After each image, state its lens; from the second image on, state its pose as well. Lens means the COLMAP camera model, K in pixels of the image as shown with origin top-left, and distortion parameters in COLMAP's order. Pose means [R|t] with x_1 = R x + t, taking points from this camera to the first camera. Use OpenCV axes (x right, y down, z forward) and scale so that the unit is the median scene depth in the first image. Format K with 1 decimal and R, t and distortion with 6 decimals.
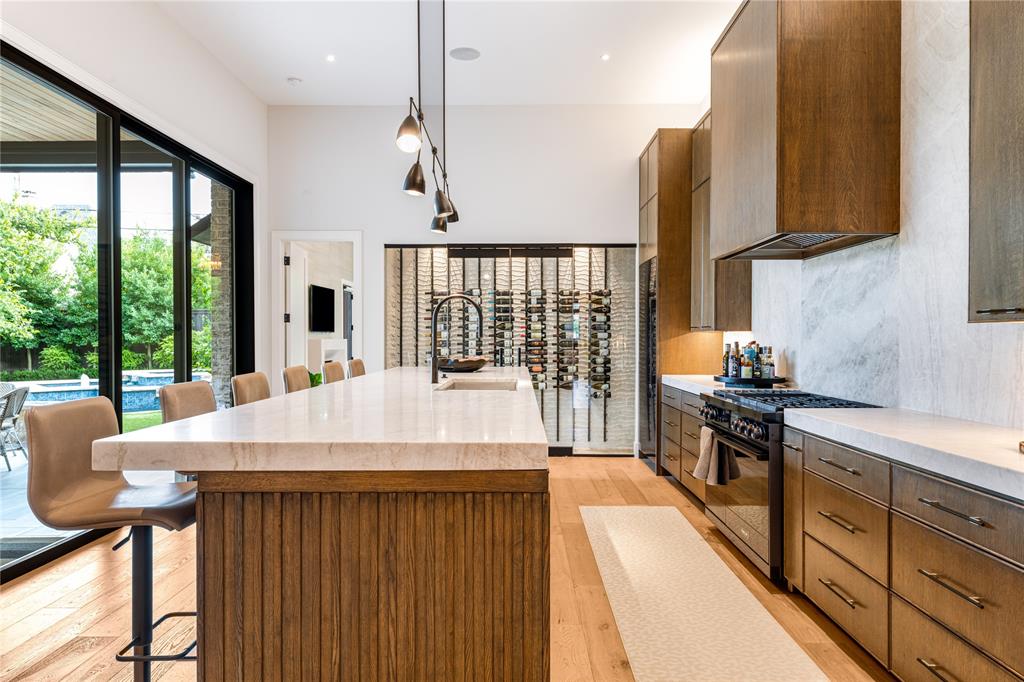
lens RADIAL K [[667.8, 0, 510.3], [0, 667.8, 344.7], [0, 0, 1]] dist [0.017022, -0.010439]
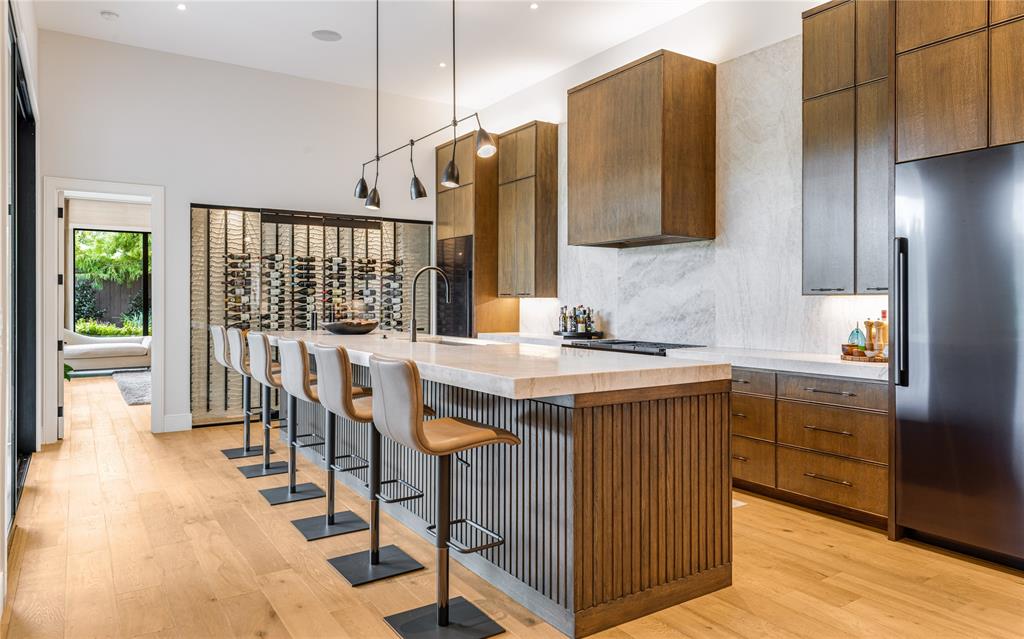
lens RADIAL K [[660.5, 0, 513.2], [0, 660.5, 301.7], [0, 0, 1]] dist [0.015660, -0.008099]
pose [[0.831933, 0.002275, 0.554872, -0.514625], [0.004295, 0.999935, -0.010540, 0.000815], [-0.554860, 0.011152, 0.831869, -0.045133]]
